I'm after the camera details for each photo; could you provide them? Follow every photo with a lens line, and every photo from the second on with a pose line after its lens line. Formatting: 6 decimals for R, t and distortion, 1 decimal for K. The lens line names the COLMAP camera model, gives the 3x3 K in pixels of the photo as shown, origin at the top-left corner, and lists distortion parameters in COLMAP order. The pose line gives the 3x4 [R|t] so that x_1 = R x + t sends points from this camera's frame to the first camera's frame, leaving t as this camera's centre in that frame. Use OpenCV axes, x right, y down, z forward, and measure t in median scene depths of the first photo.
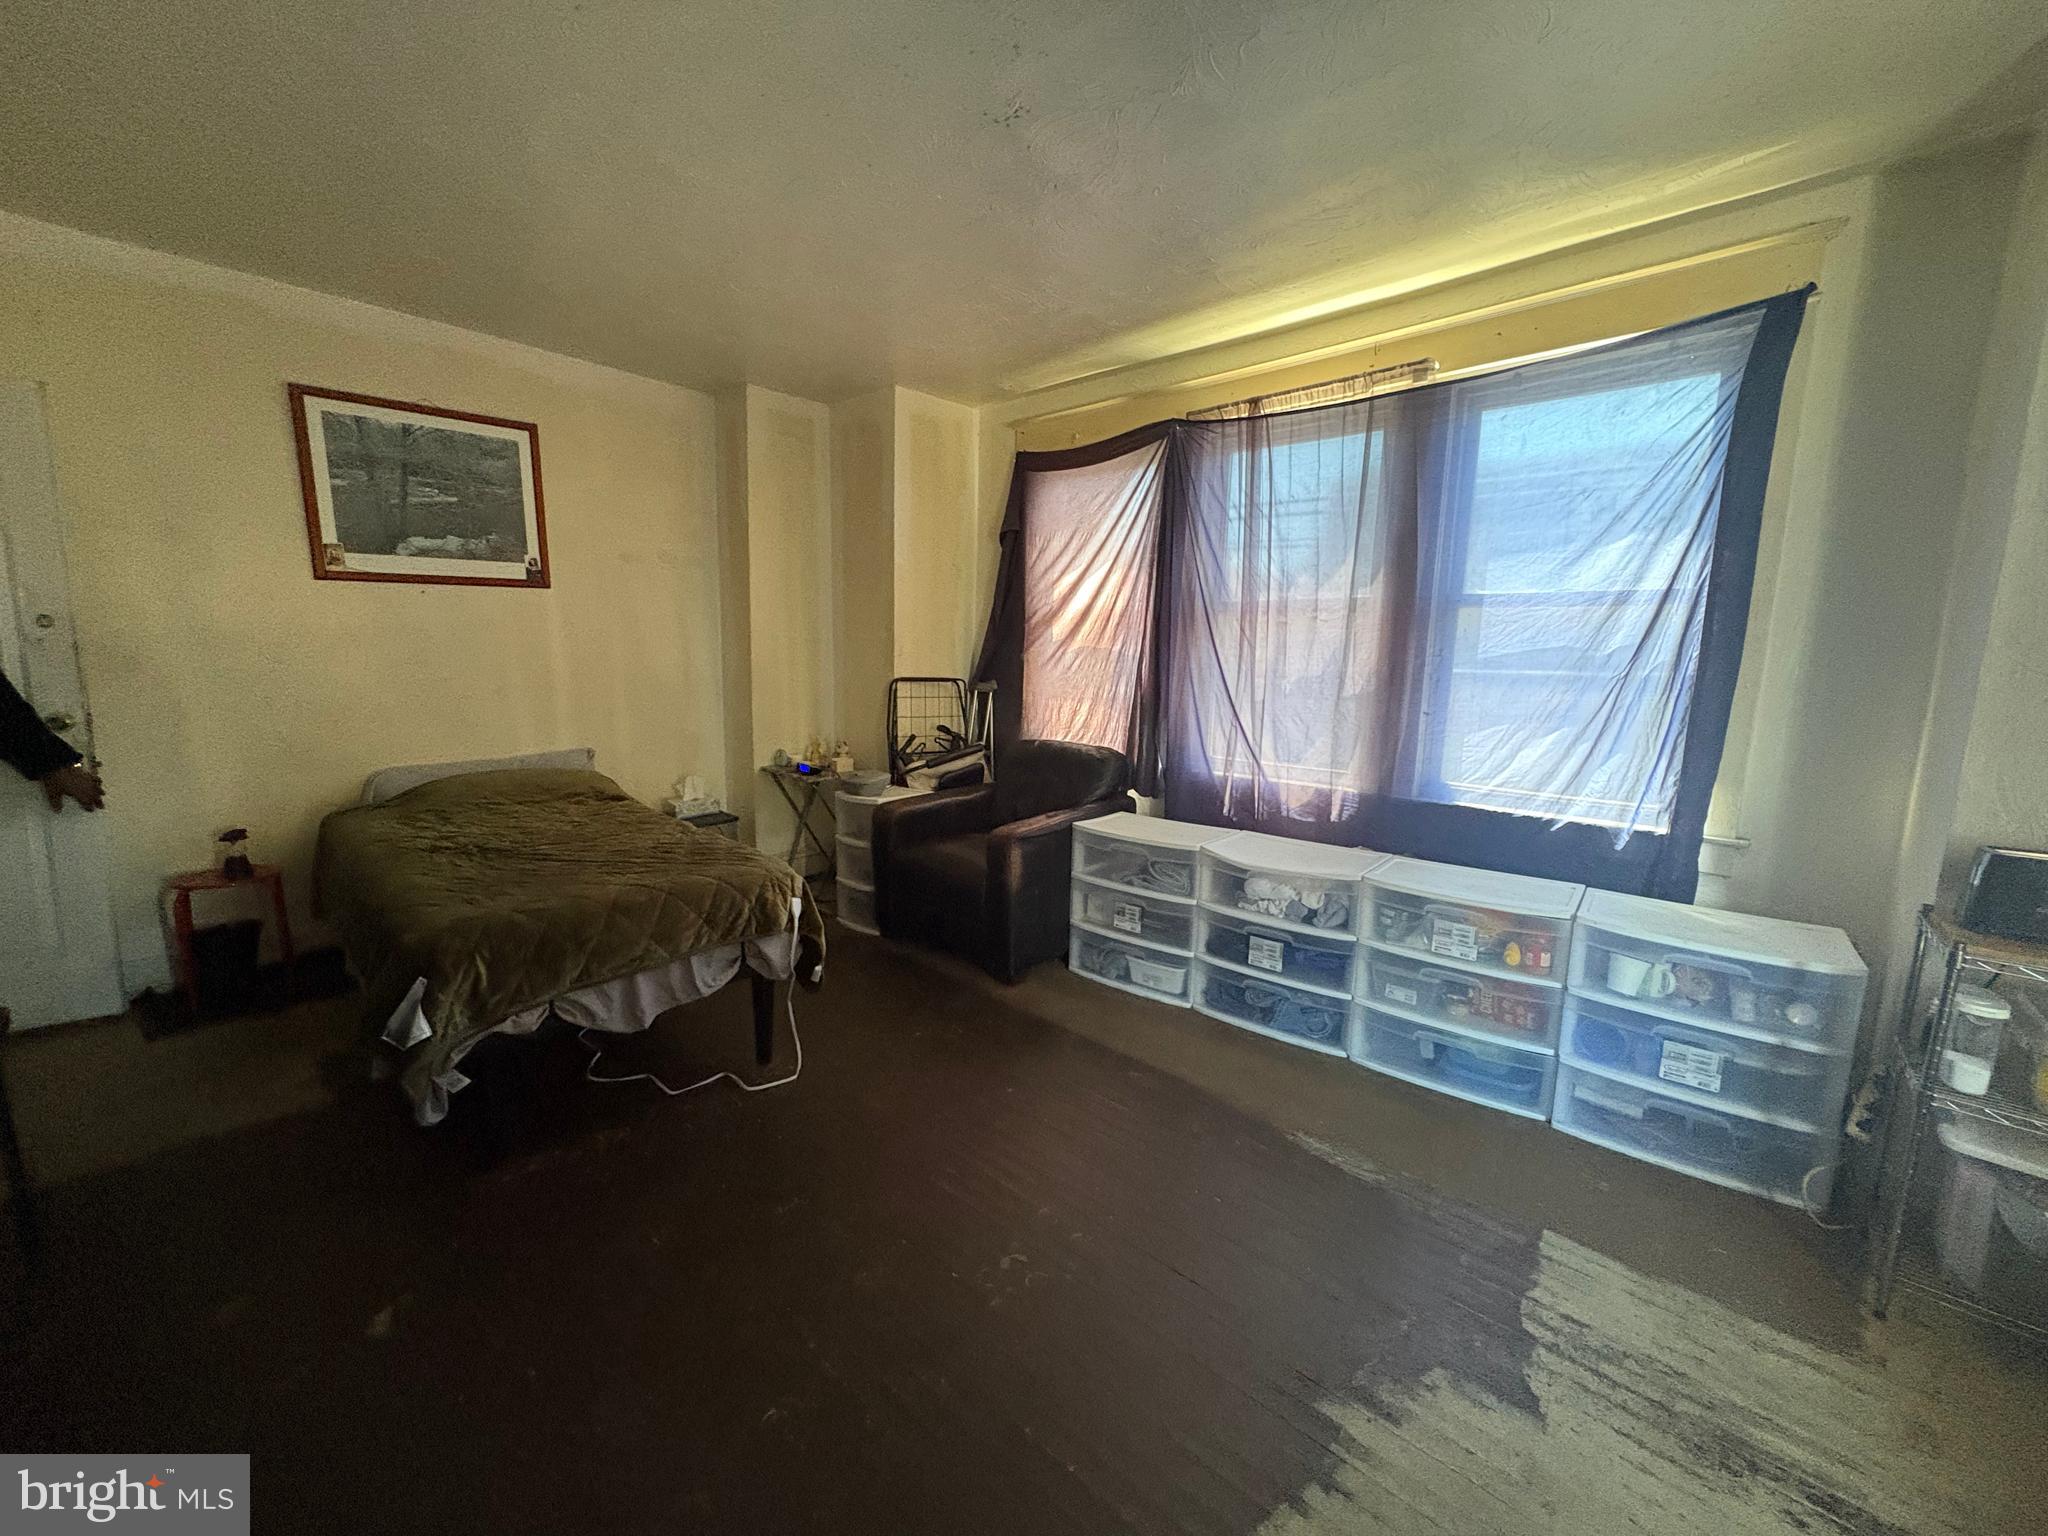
lens RADIAL K [[818.3, 0, 1024.0], [0, 818.3, 768.0], [0, 0, 1]] dist [-0.001168, 0.000015]
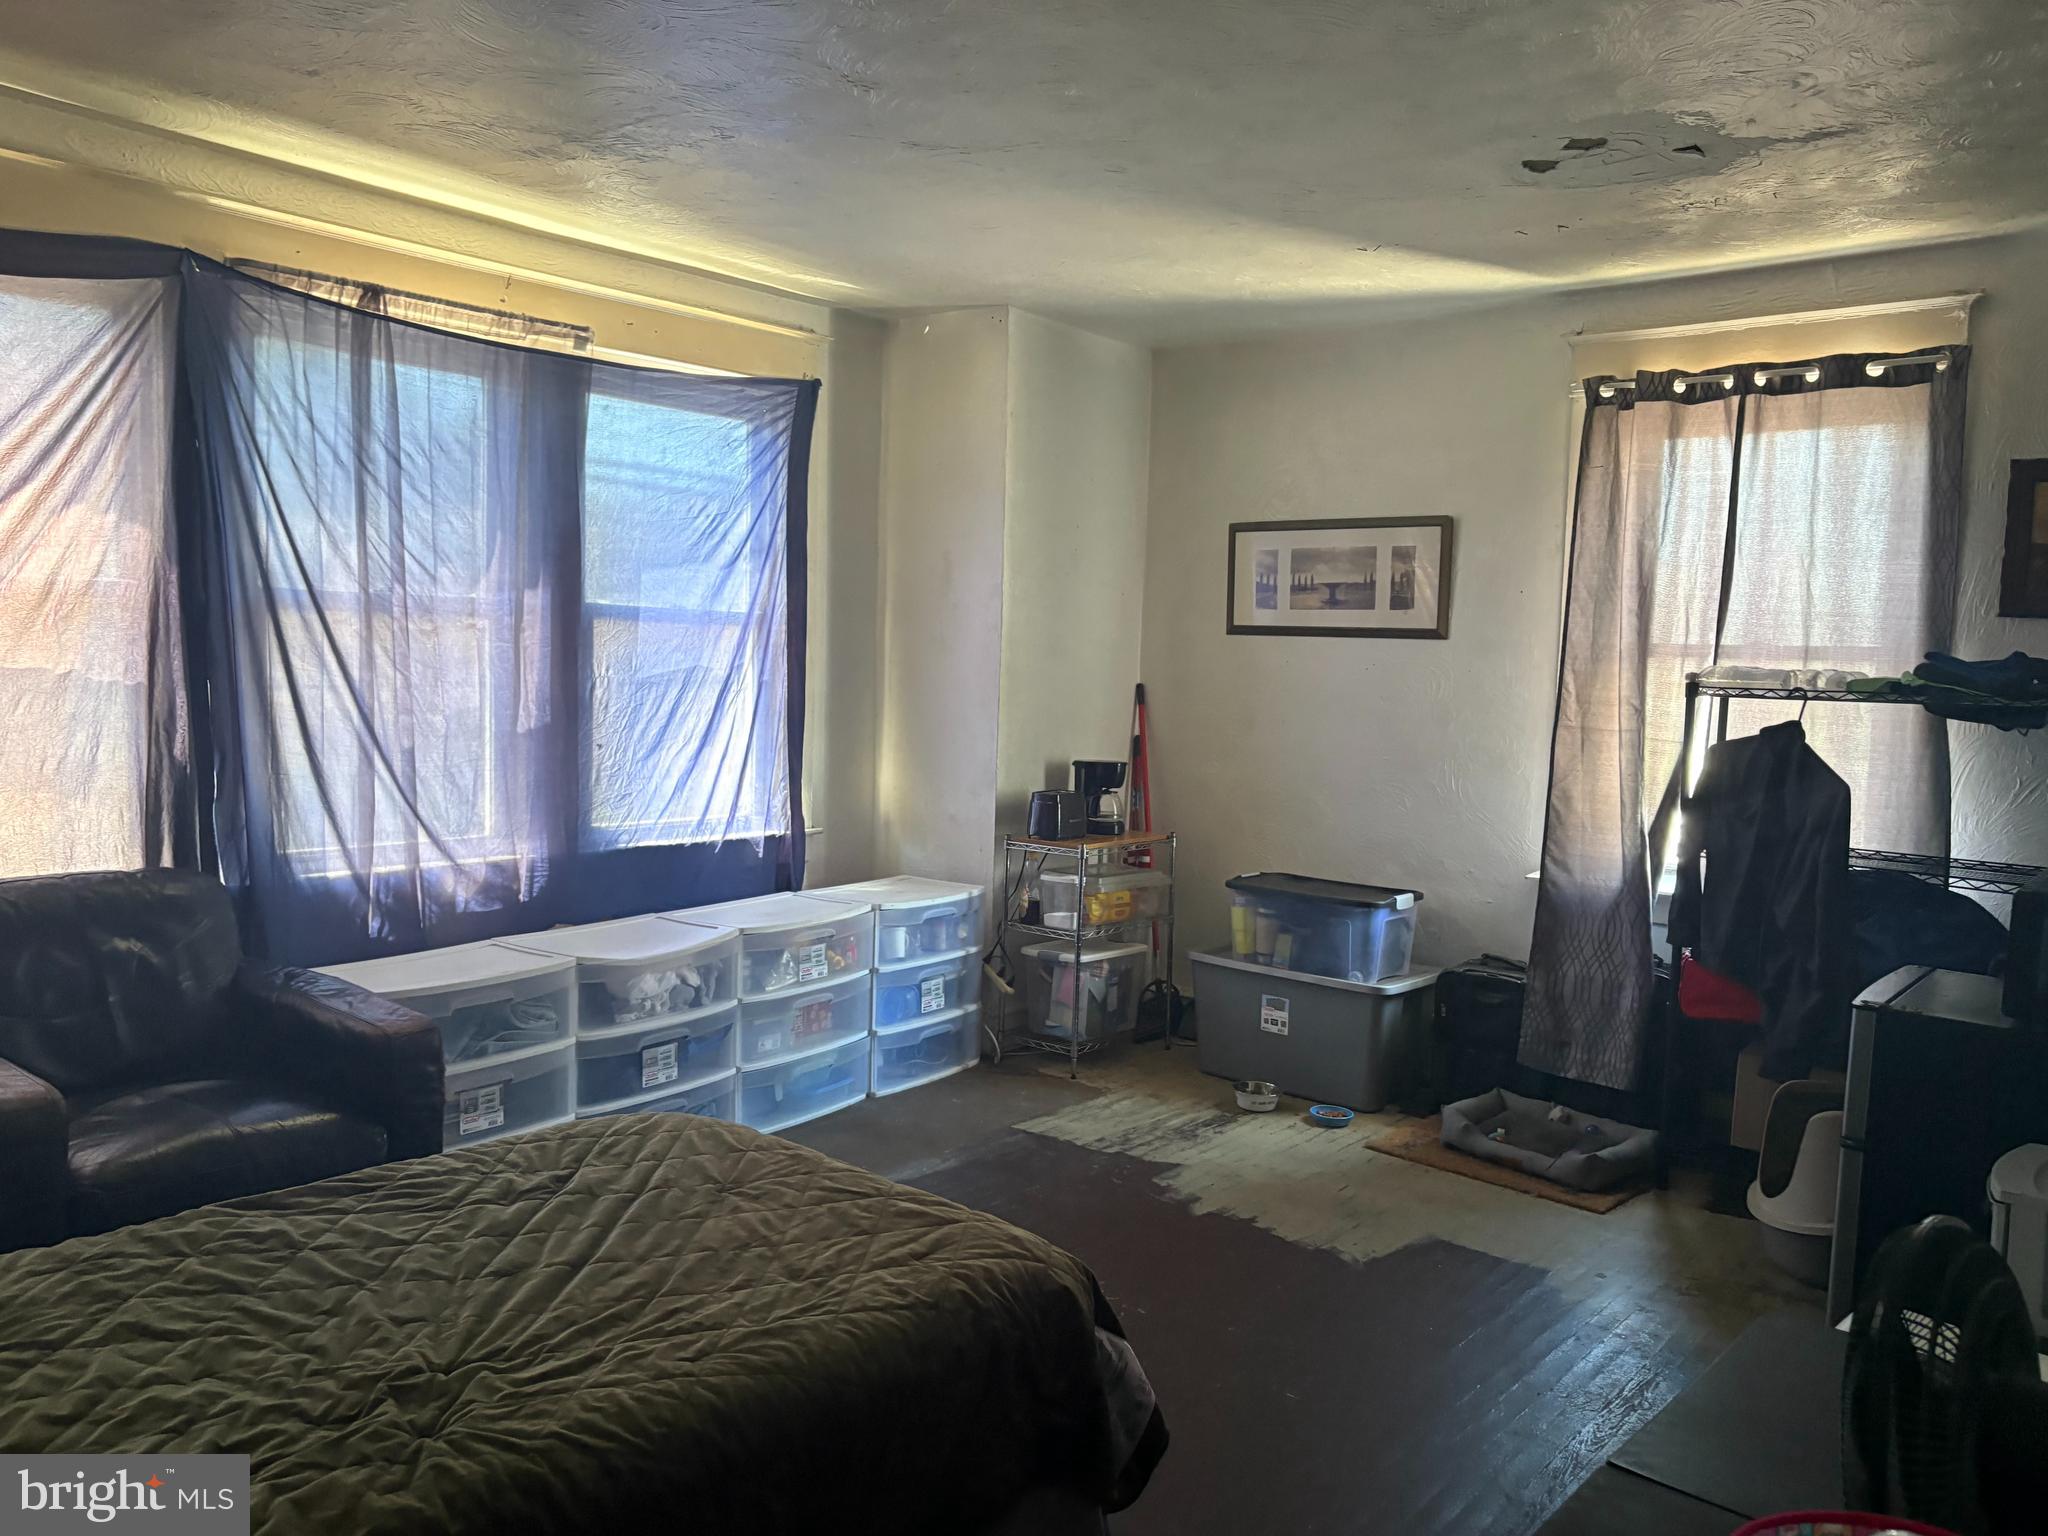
lens RADIAL K [[1569.7, 0, 1024.0], [0, 1569.7, 768.0], [0, 0, 1]] dist [-0.005536, -0.001295]
pose [[-0.073016, -0.095280, 0.992769, -1.213110], [0.112782, 0.988252, 0.103141, -0.171962], [-0.990933, 0.119498, -0.061412, 0.725137]]
